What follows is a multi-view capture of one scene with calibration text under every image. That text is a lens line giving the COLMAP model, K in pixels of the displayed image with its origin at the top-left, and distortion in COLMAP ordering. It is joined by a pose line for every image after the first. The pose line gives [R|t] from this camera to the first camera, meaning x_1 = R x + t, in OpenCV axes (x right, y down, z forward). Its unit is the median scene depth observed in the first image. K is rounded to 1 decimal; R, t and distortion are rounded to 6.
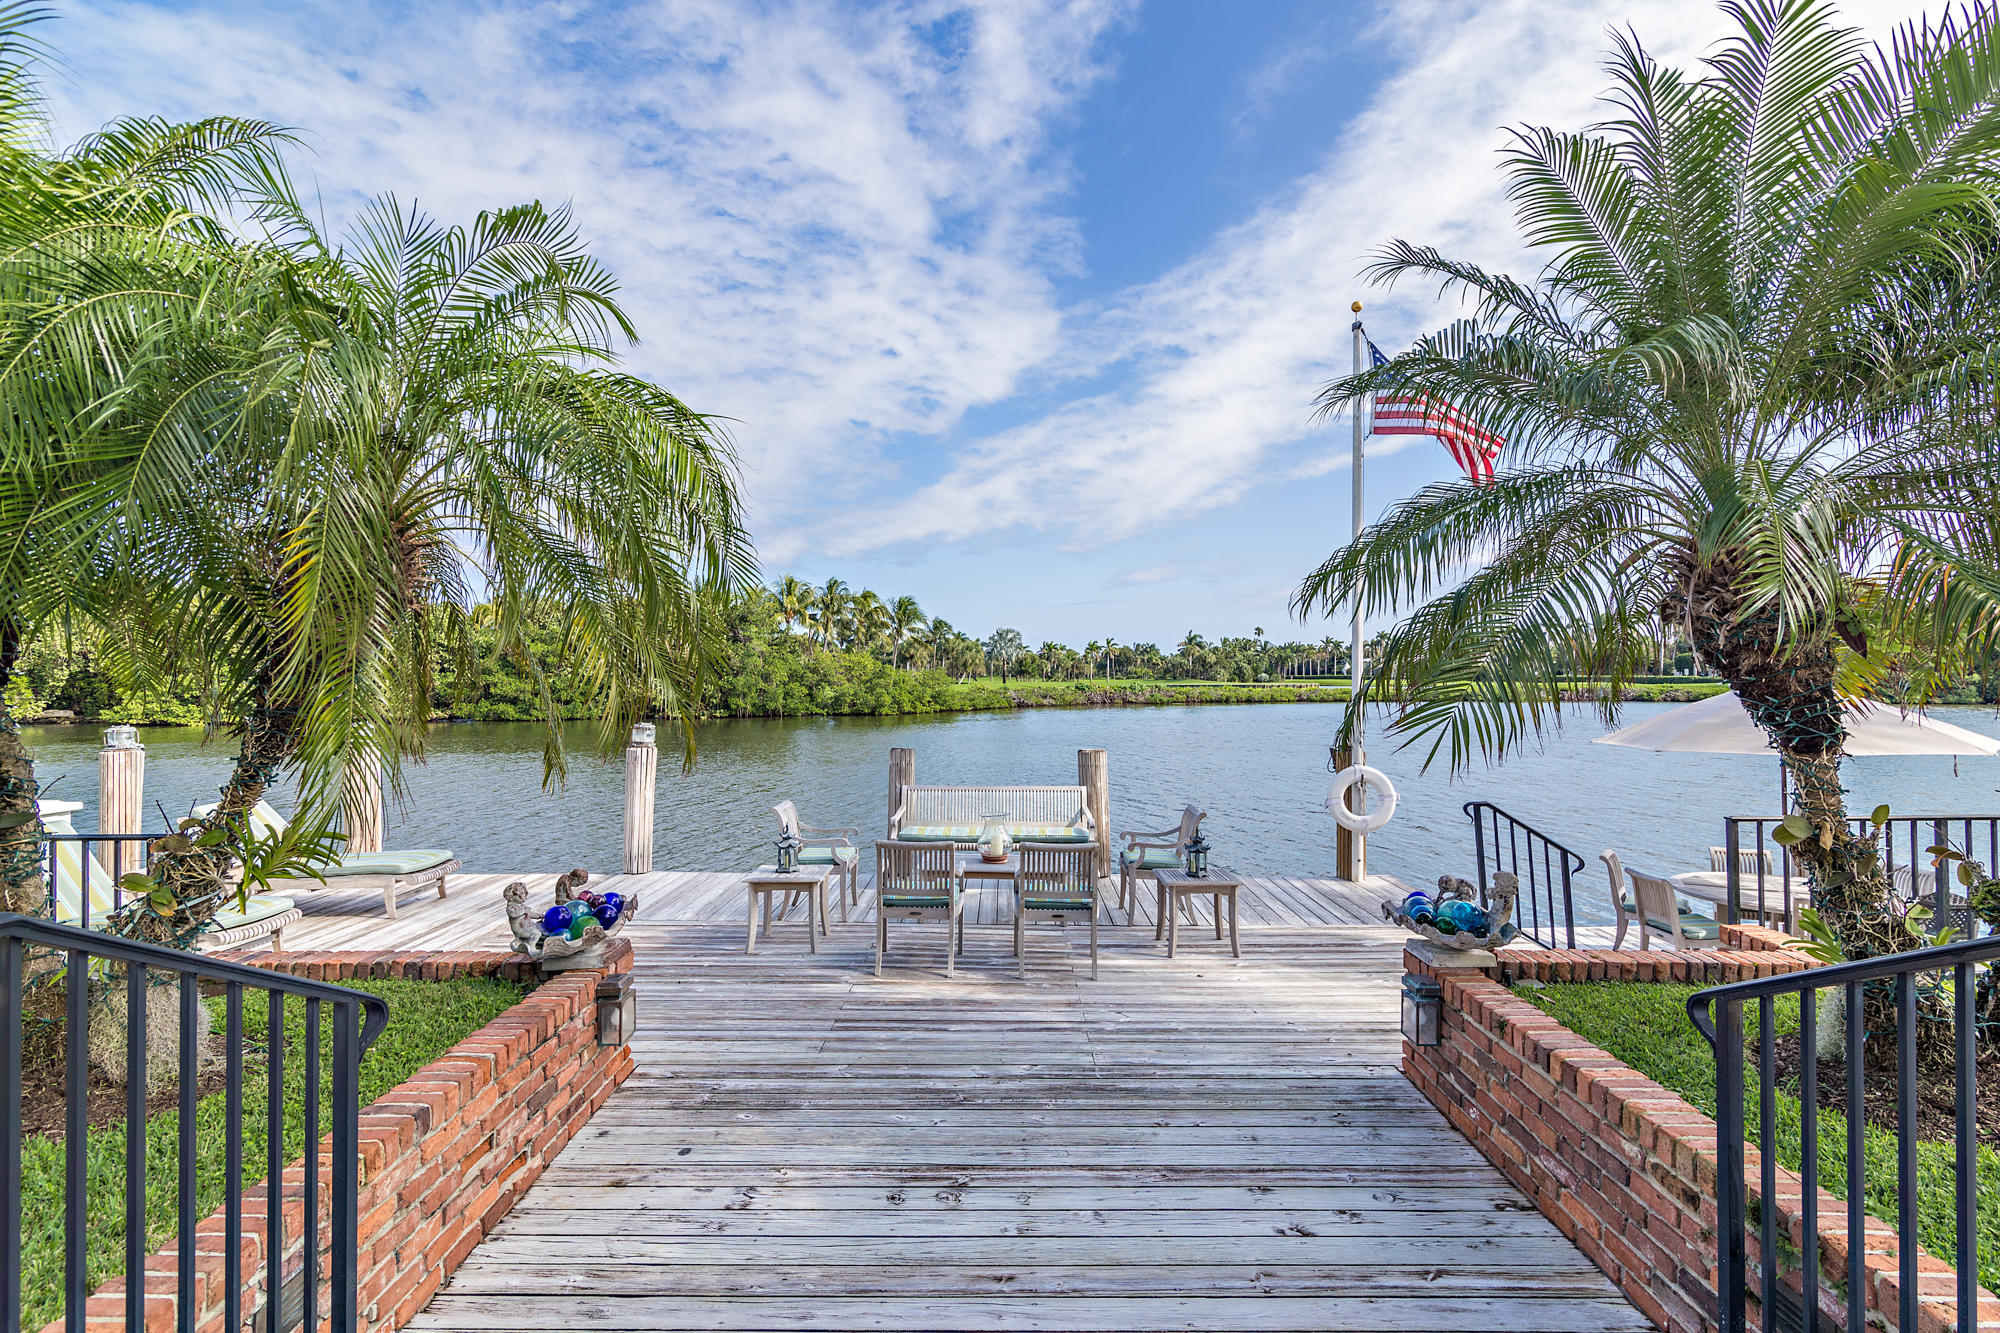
lens RADIAL K [[932.2, 0, 996.7], [0, 932.2, 652.6], [0, 0, 1]] dist [0.004694, -0.000860]
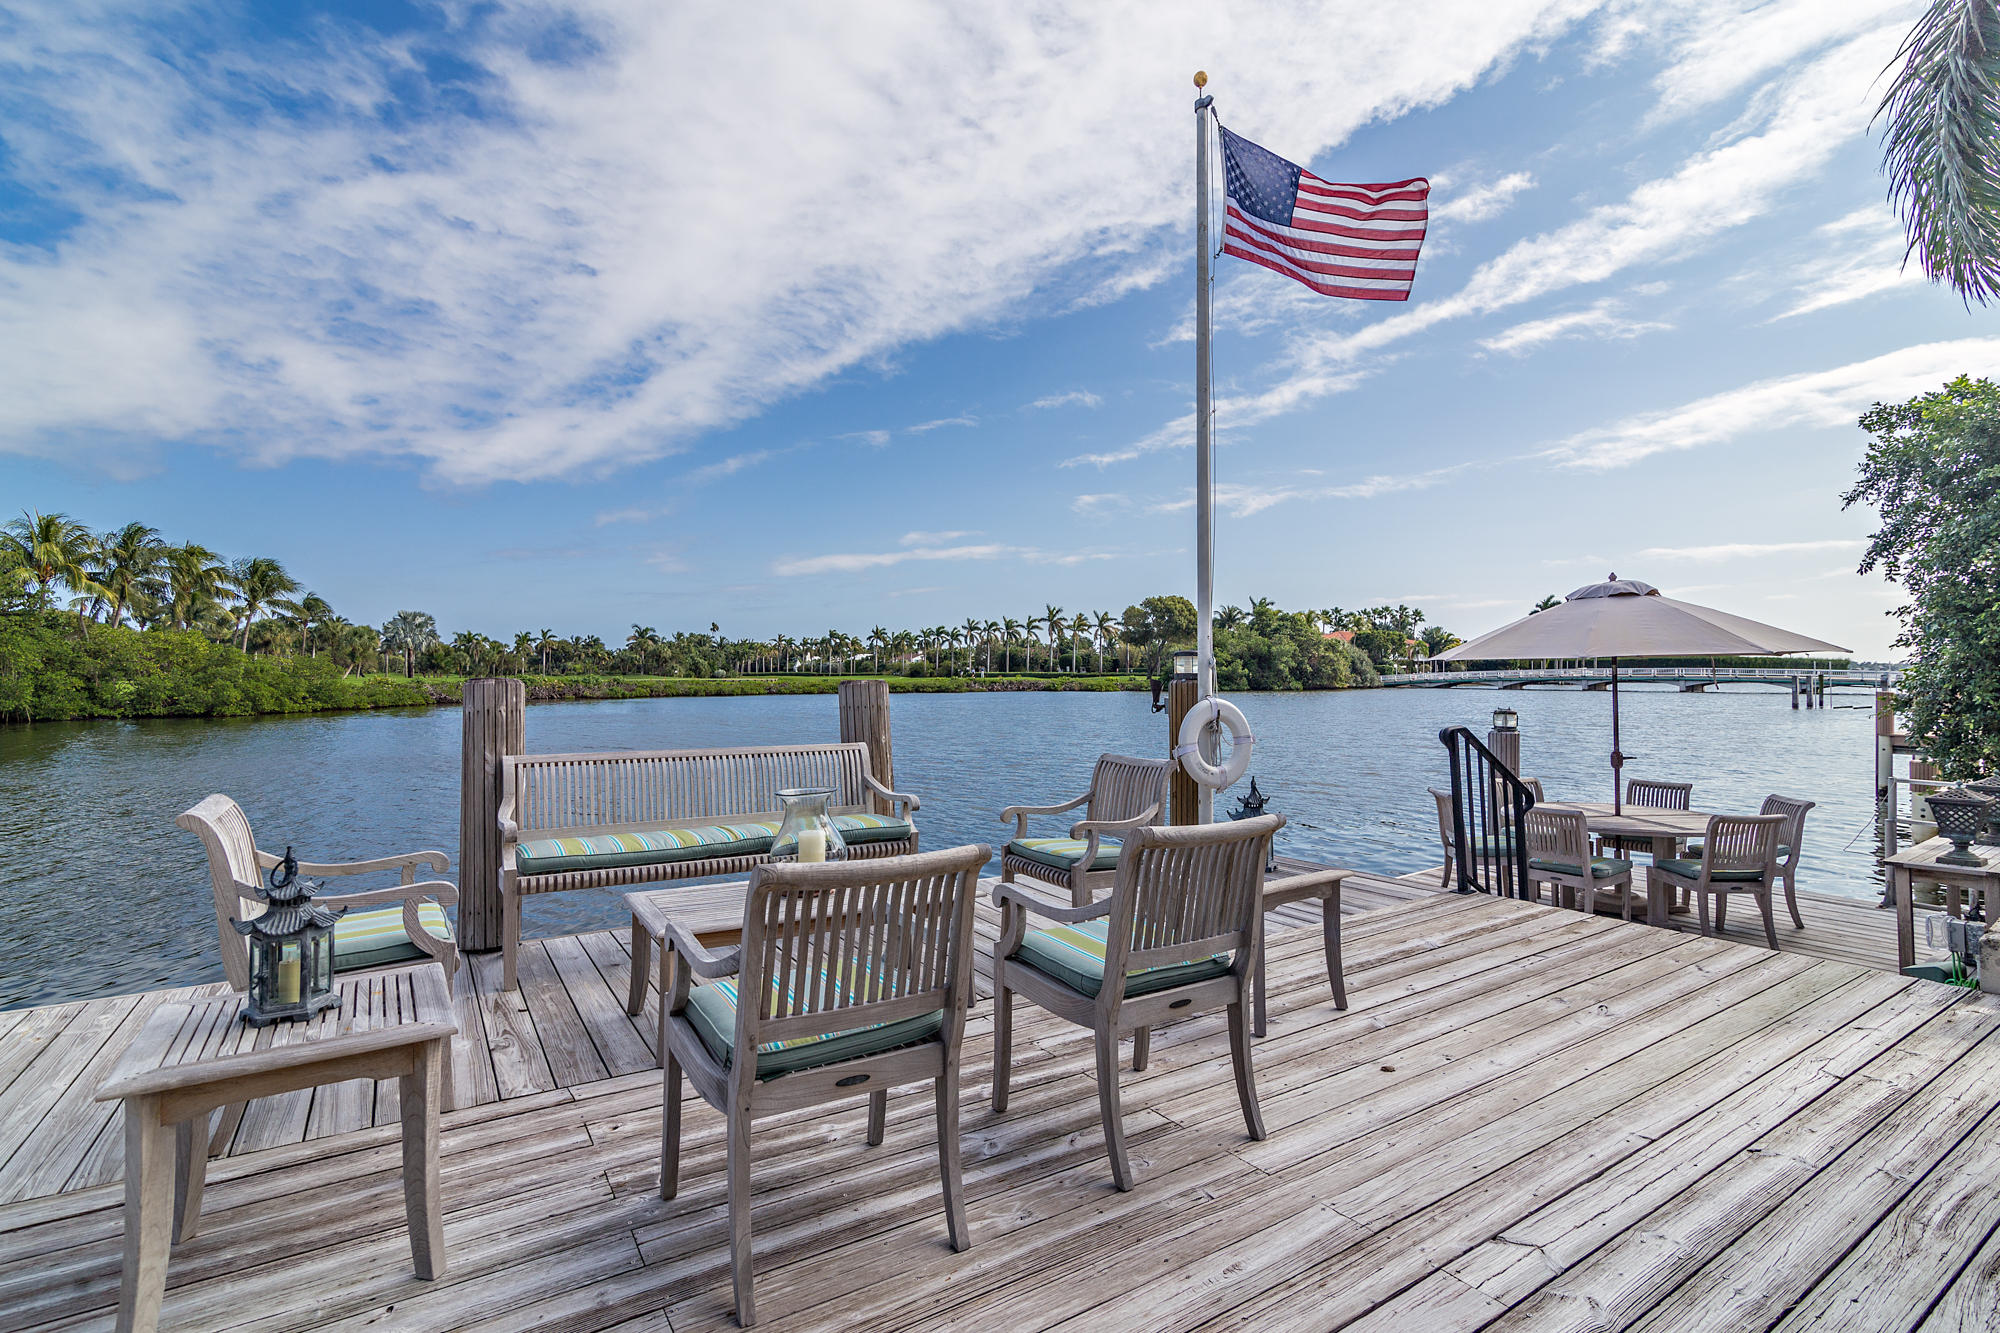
lens RADIAL K [[932.2, 0, 1007.2], [0, 932.2, 665.2], [0, 0, 1]] dist [0.004694, -0.000860]
pose [[0.833670, 0.006898, 0.552220, -0.015991], [-0.015312, 0.999826, 0.010628, 0.009509], [-0.552050, -0.017316, 0.833631, 0.050772]]
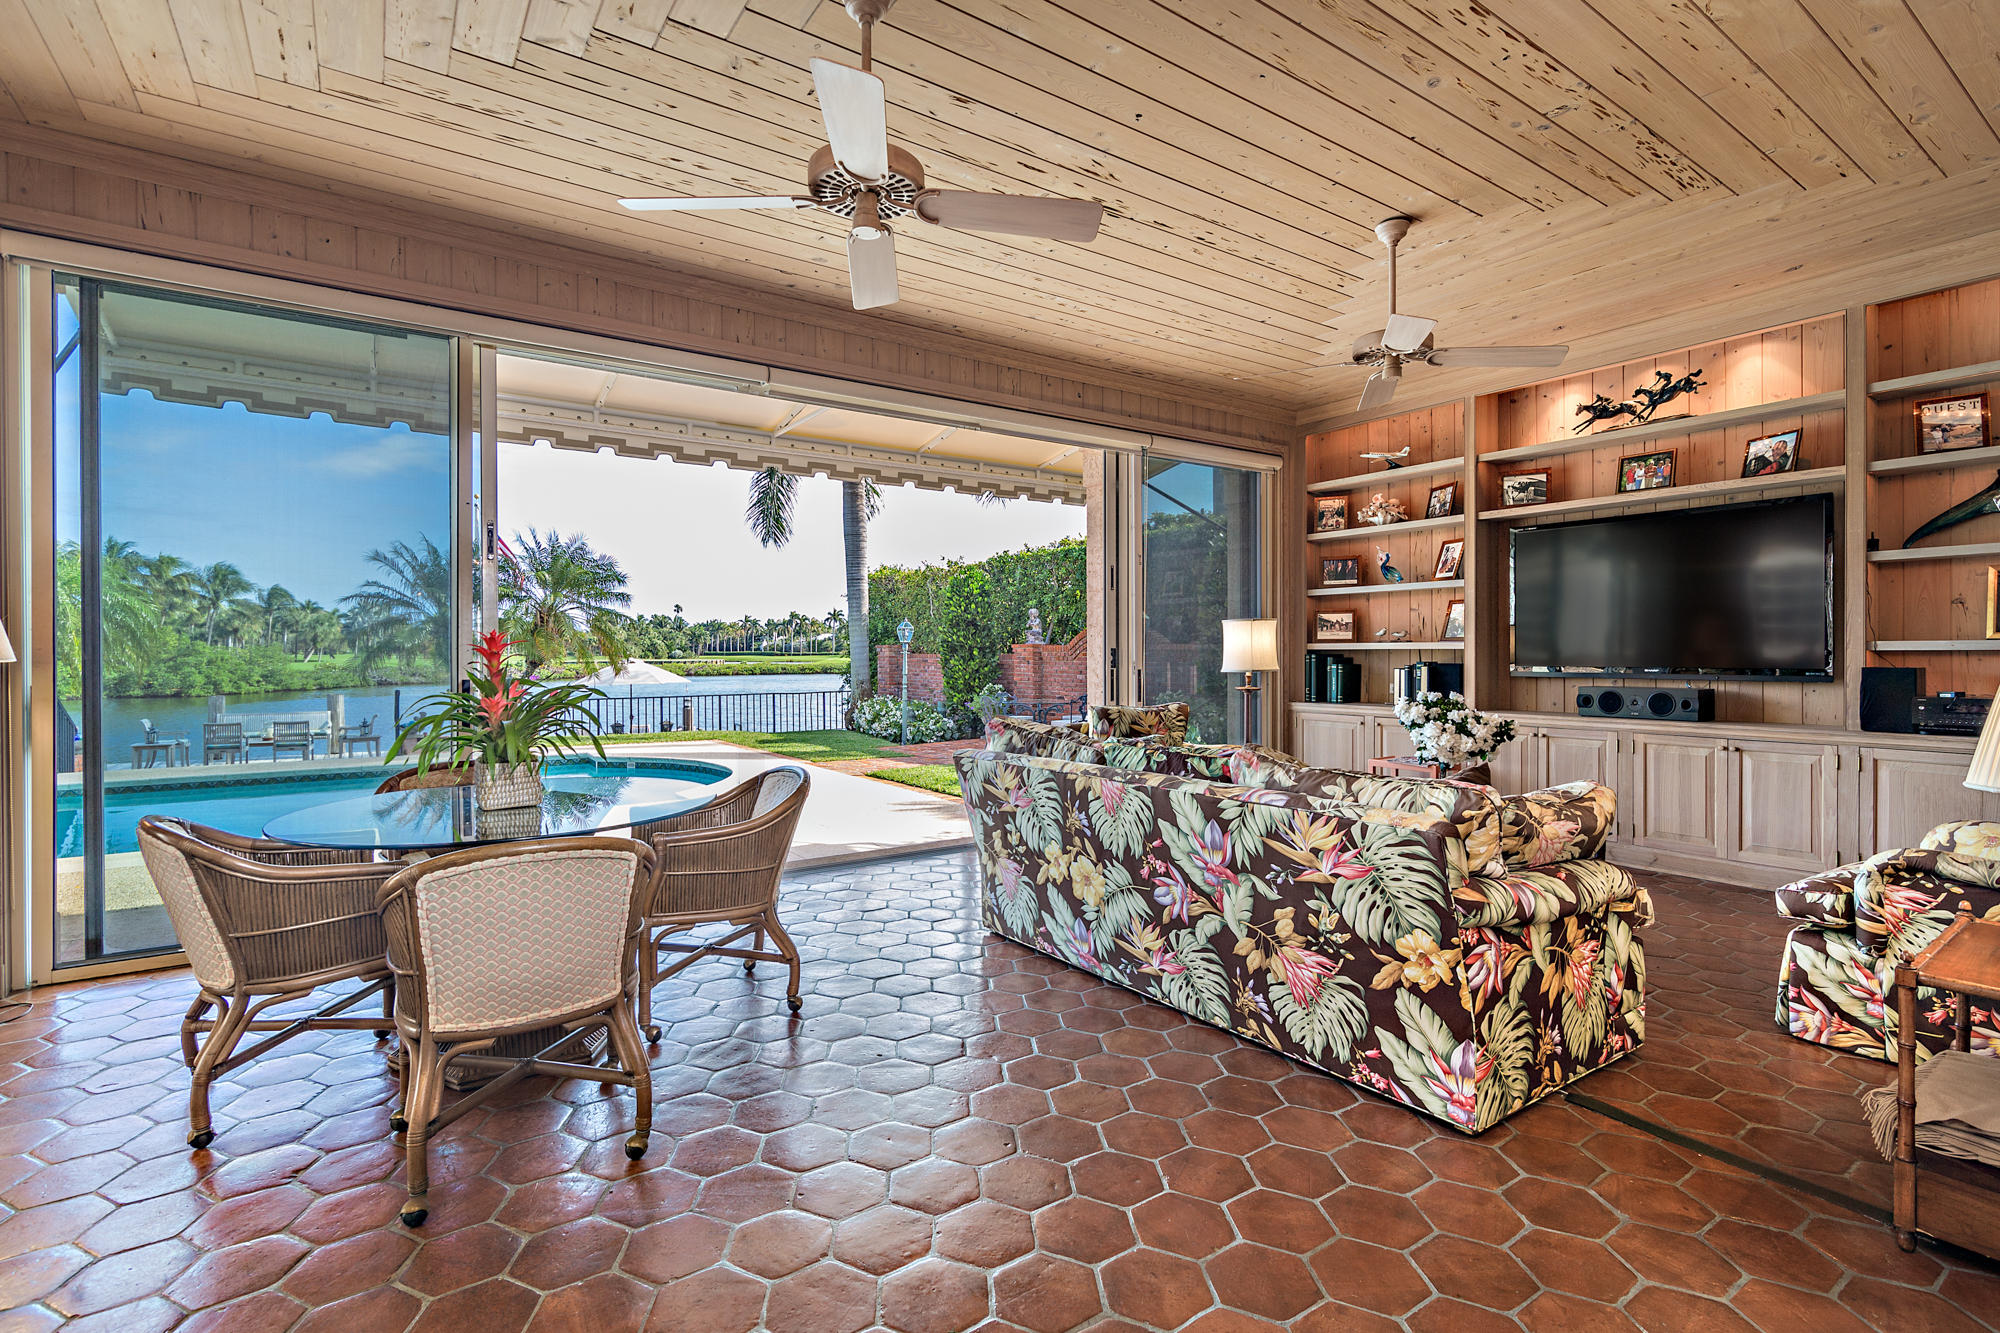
lens RADIAL K [[932.2, 0, 996.3], [0, 932.2, 654.5], [0, 0, 1]] dist [0.004694, -0.000860]
pose [[0.830292, -0.000379, 0.557329, 0.017912], [-0.014901, 0.999627, 0.022878, -0.005723], [-0.557130, -0.027300, 0.829976, -0.168202]]
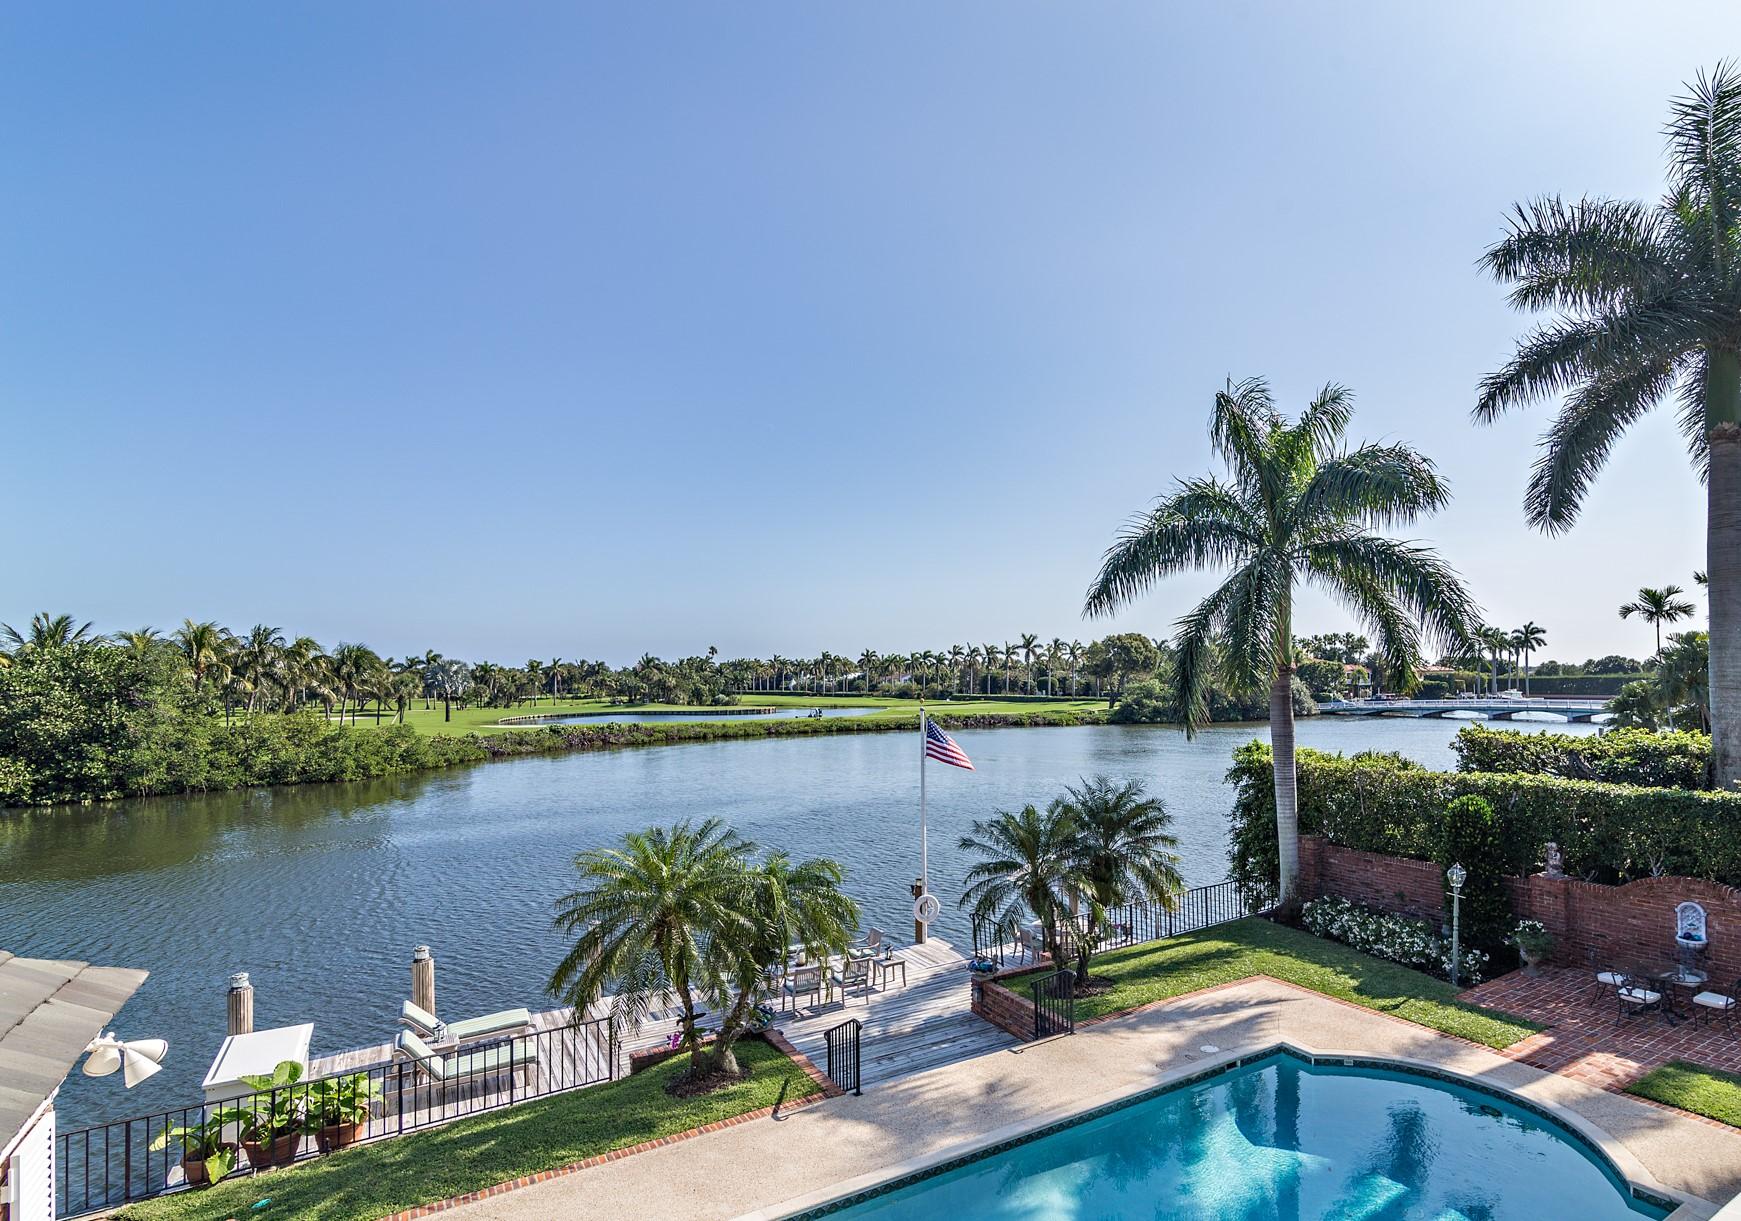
lens RADIAL K [[915.0, 0, 999.8], [0, 915.0, 669.7], [0, 0, 1]] dist [0.004214, 0.000425]
pose [[0.832716, -0.000145, 0.553700, -0.078913], [-0.004463, 0.999966, 0.006974, -0.049588], [-0.553682, -0.008279, 0.832687, -0.110704]]
